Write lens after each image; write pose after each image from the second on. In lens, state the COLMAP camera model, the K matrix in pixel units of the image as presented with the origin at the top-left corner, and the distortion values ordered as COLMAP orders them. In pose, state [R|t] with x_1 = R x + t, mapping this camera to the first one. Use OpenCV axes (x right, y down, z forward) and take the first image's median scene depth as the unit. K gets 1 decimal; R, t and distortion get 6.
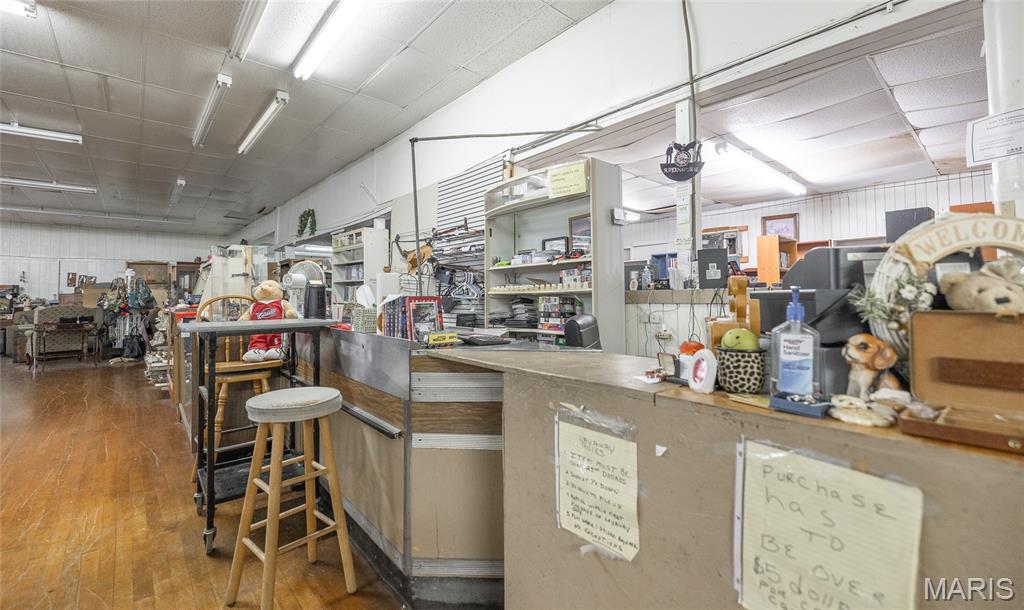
lens RADIAL K [[433.1, 0, 511.4], [0, 433.1, 280.4], [0, 0, 1]] dist [-0.000842, -0.000121]
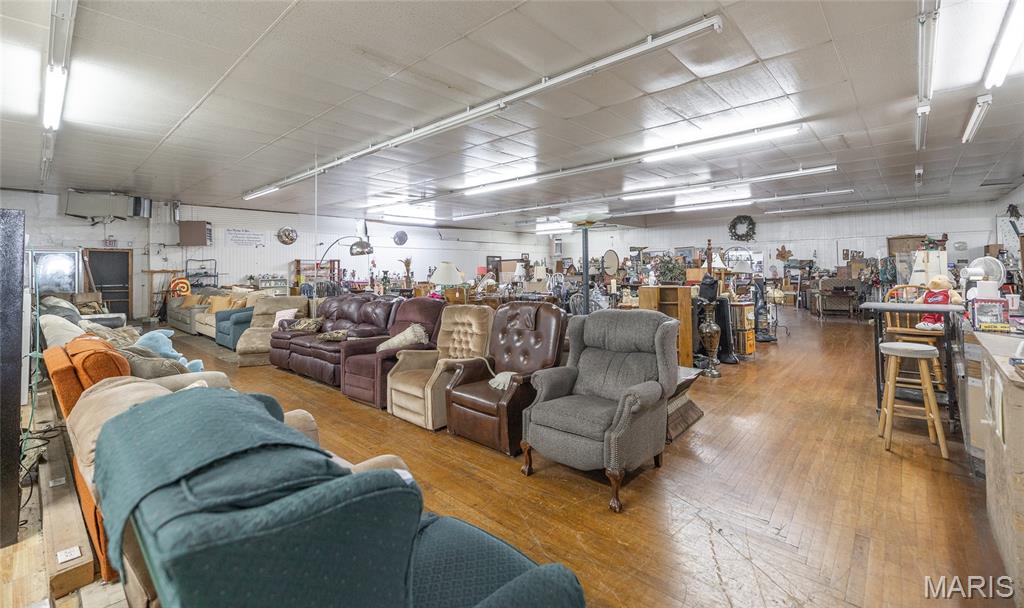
lens RADIAL K [[435.7, 0, 511.6], [0, 435.7, 255.2], [0, 0, 1]] dist [0.000150, 0.000055]
pose [[0.106762, -0.021476, -0.994053, 0.283500], [0.047056, 0.998756, -0.016523, -0.043250], [0.993171, -0.045012, 0.107639, -0.216906]]
